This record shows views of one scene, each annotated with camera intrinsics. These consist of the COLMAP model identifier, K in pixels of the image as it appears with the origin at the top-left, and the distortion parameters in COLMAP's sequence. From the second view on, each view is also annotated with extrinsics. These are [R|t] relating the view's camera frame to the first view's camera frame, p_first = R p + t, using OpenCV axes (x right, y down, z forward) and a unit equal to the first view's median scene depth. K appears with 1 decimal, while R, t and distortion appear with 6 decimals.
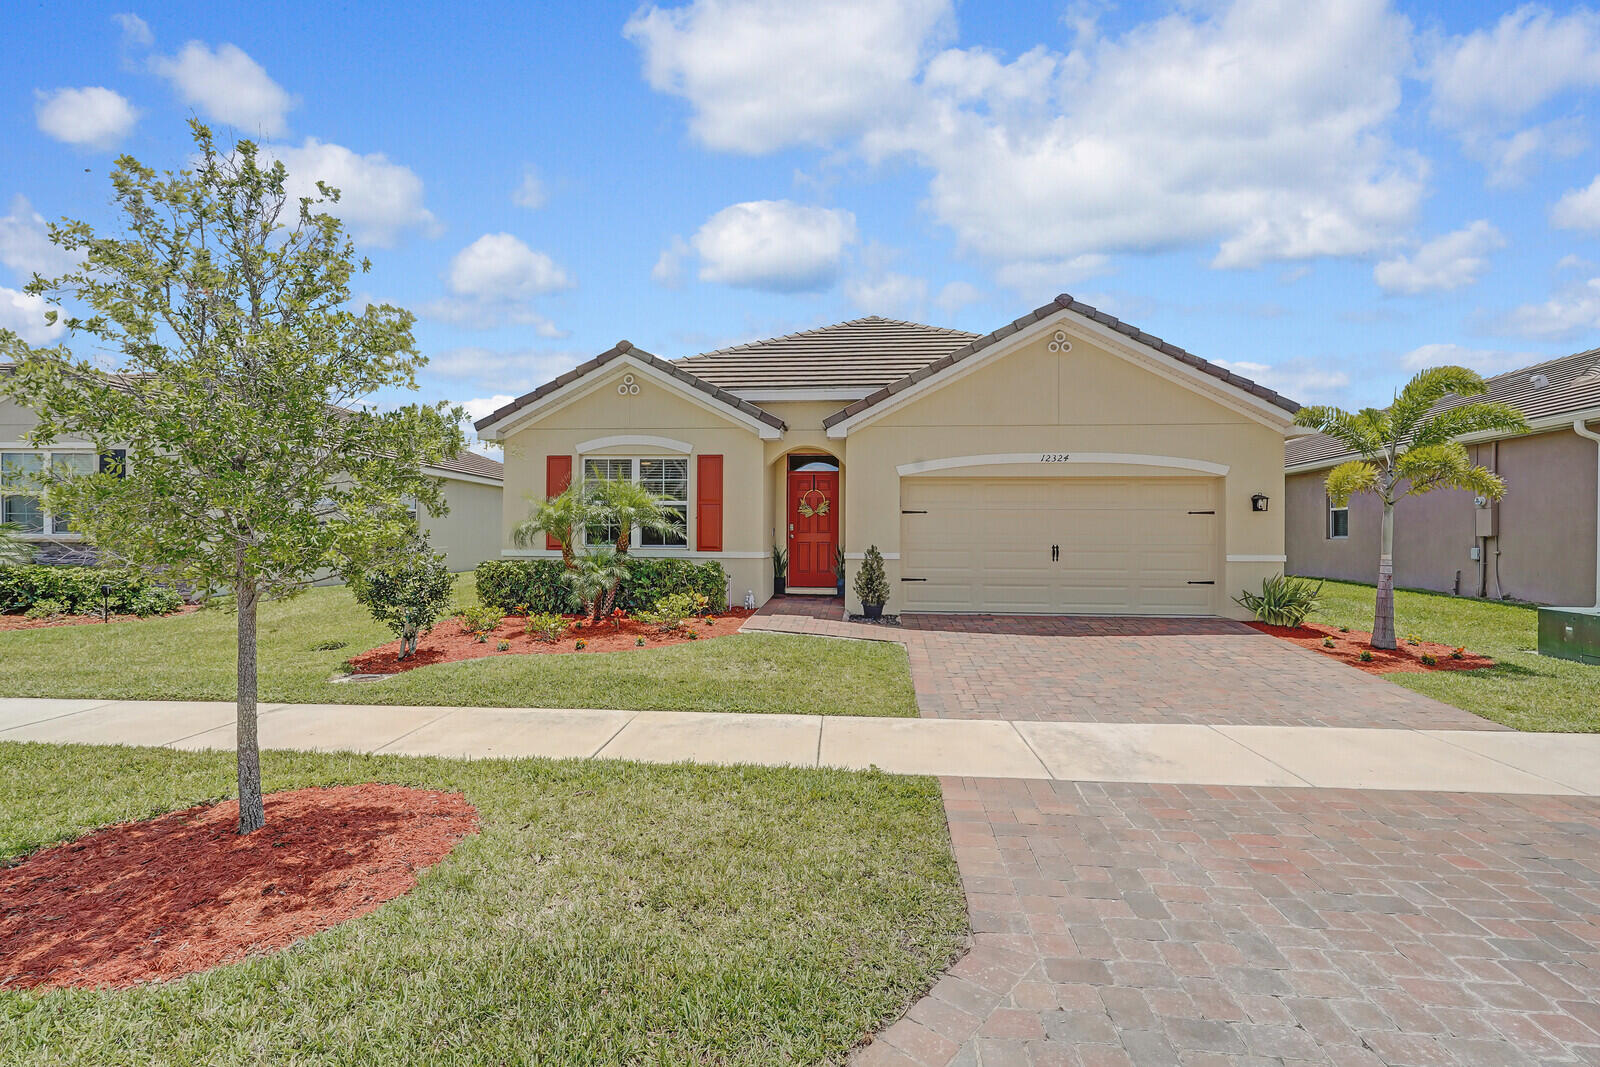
lens RADIAL K [[729.7, 0, 800.0], [0, 729.7, 533.5], [0, 0, 1]] dist [-0.001628, -0.000528]
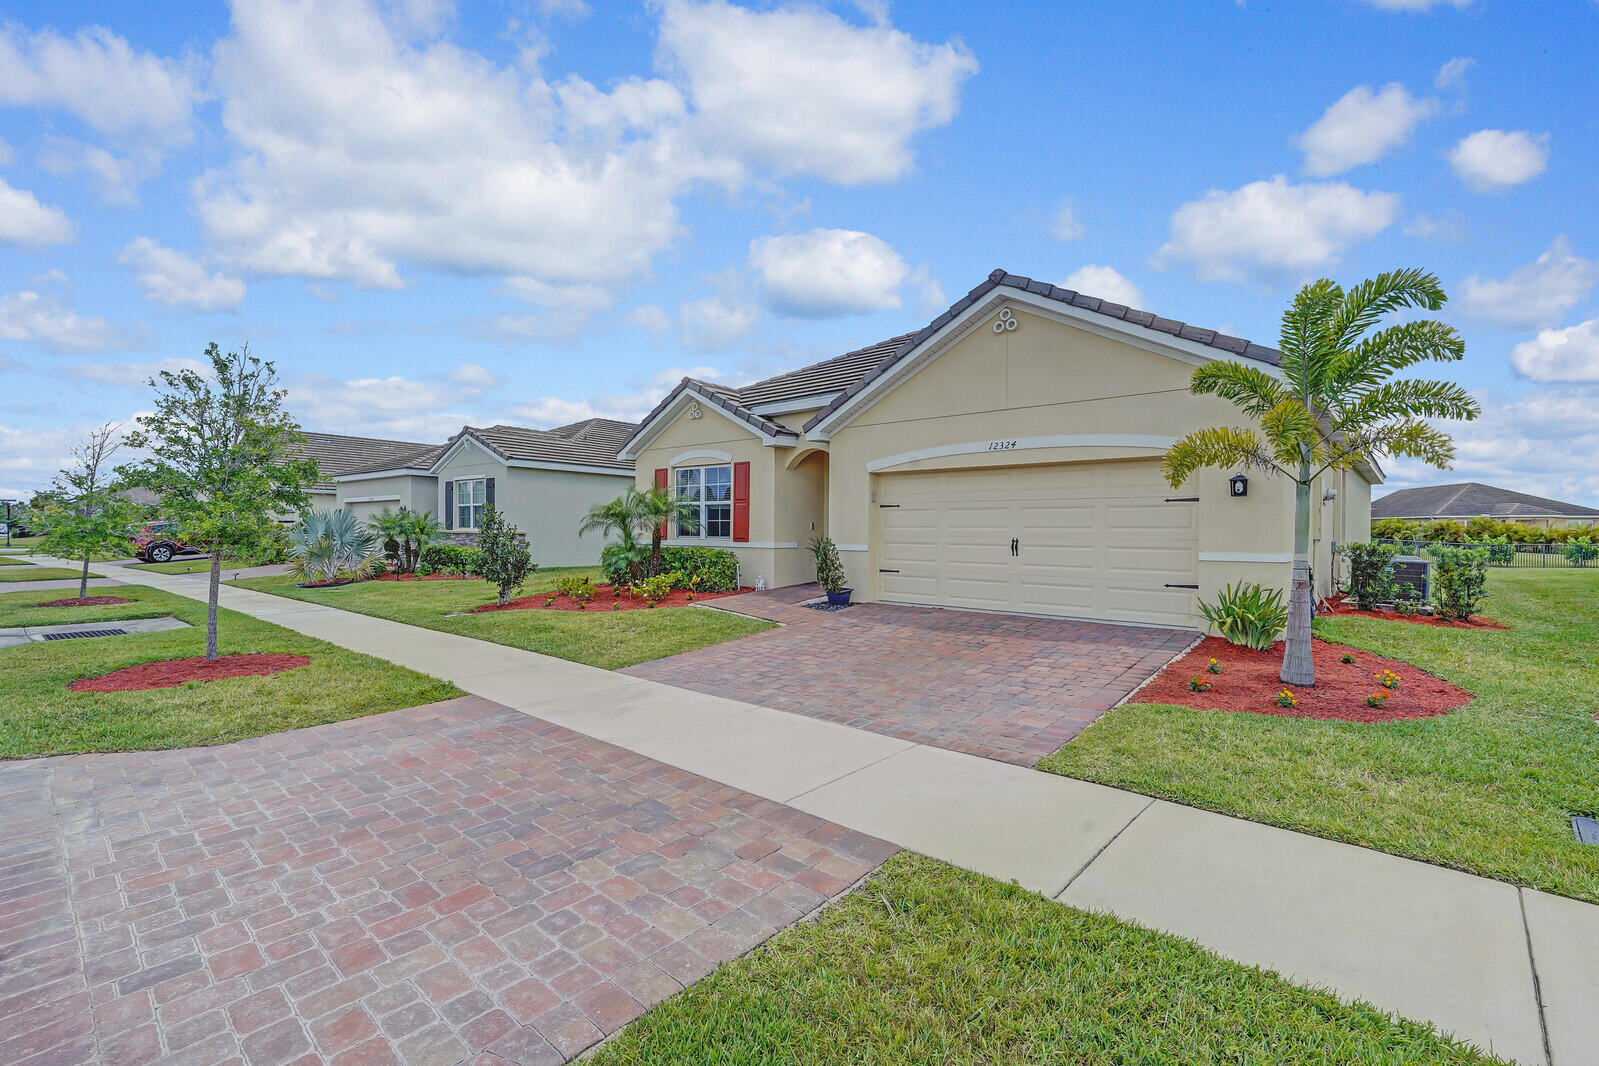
lens RADIAL K [[712.4, 0, 799.5], [0, 712.4, 533.0], [0, 0, 1]] dist [-0.002387, 0.000112]
pose [[0.808524, 0.001044, -0.588462, 0.661225], [0.003501, 0.999972, 0.006583, 0.002075], [0.588452, -0.007383, 0.808498, 0.106547]]
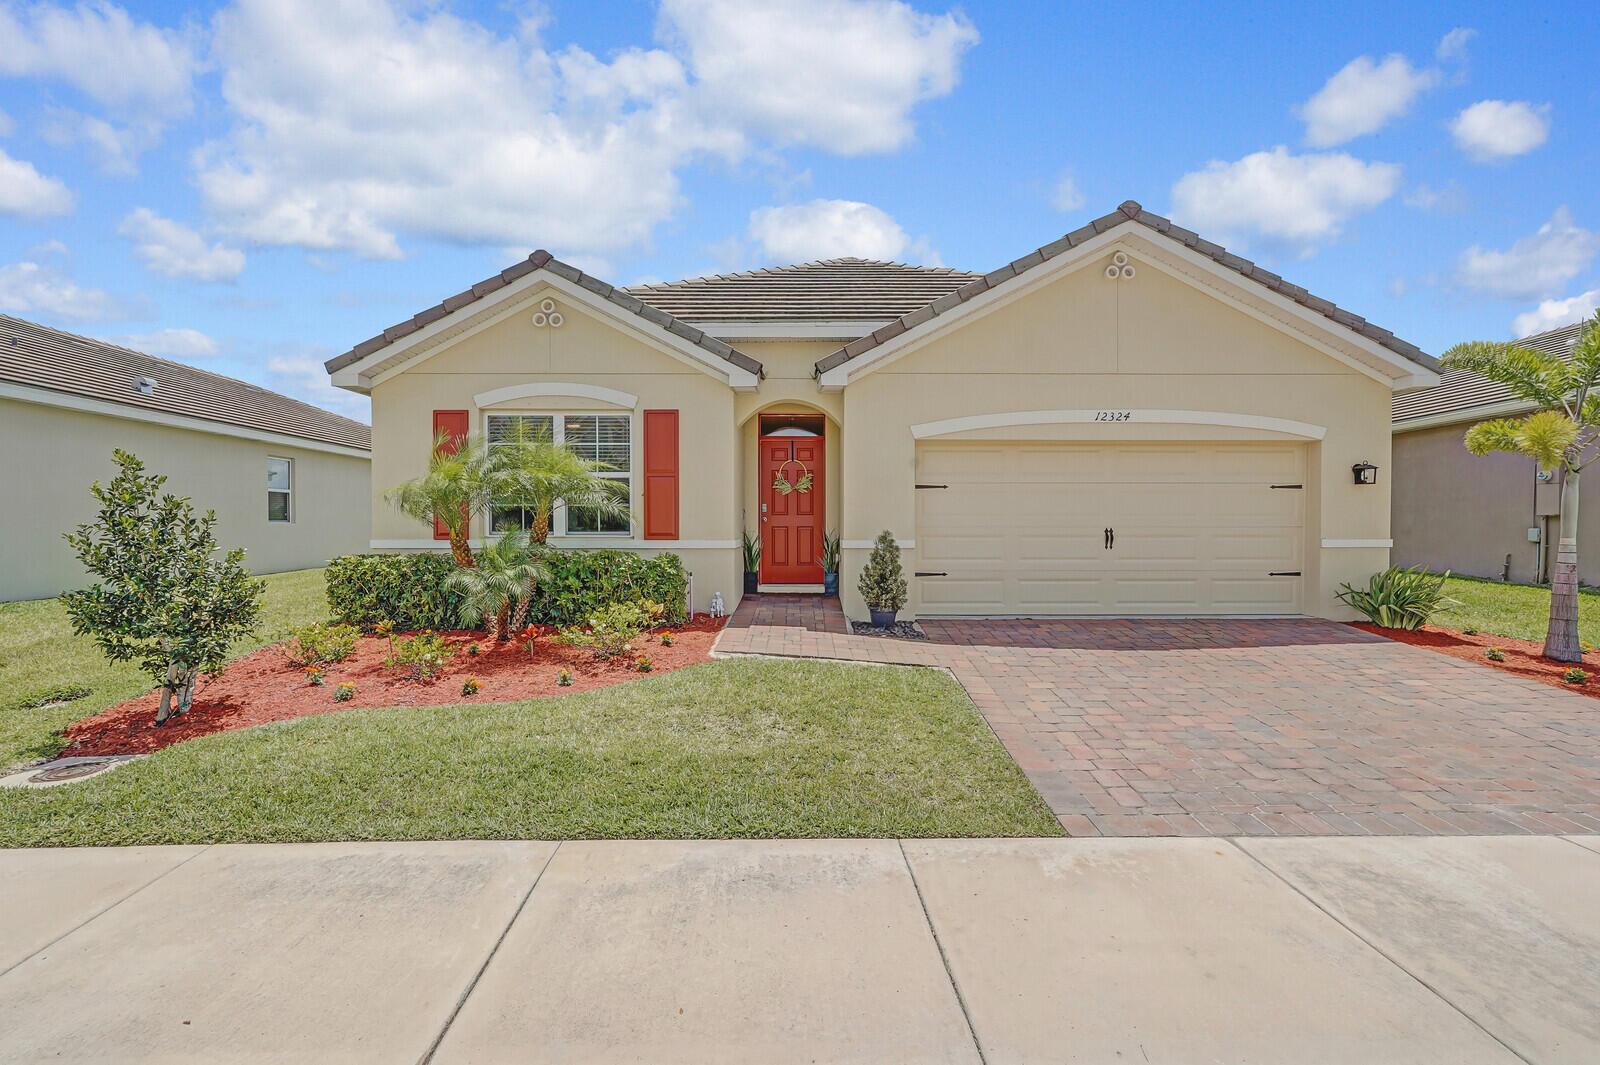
lens RADIAL K [[712.9, 0, 800.0], [0, 712.9, 532.5], [0, 0, 1]] dist [-0.002387, 0.000112]
pose [[0.995644, -0.007058, 0.092971, -0.052103], [0.005155, 0.999773, 0.020692, 0.002717], [-0.093096, -0.020123, 0.995454, 0.267729]]
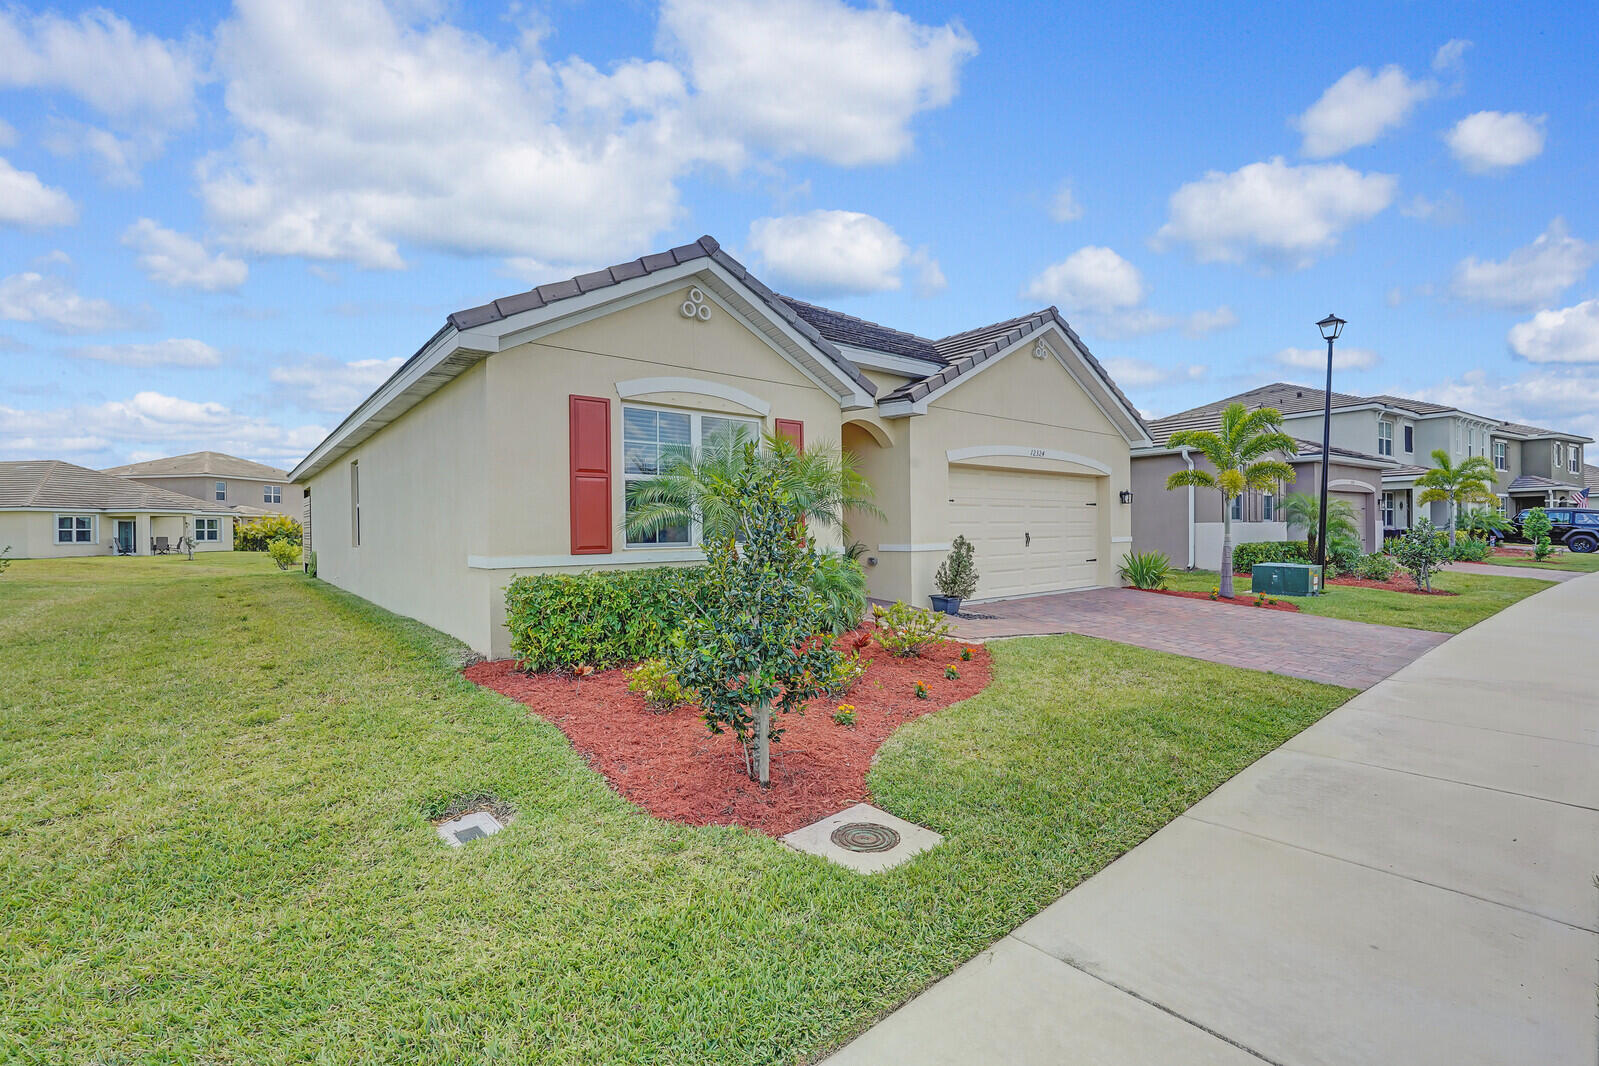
lens RADIAL K [[712.4, 0, 799.5], [0, 712.4, 533.0], [0, 0, 1]] dist [-0.002387, 0.000112]
pose [[0.705715, -0.018360, 0.708257, -0.656715], [0.009434, 0.999819, 0.016517, -0.003073], [-0.708433, -0.004975, 0.705761, 0.482360]]
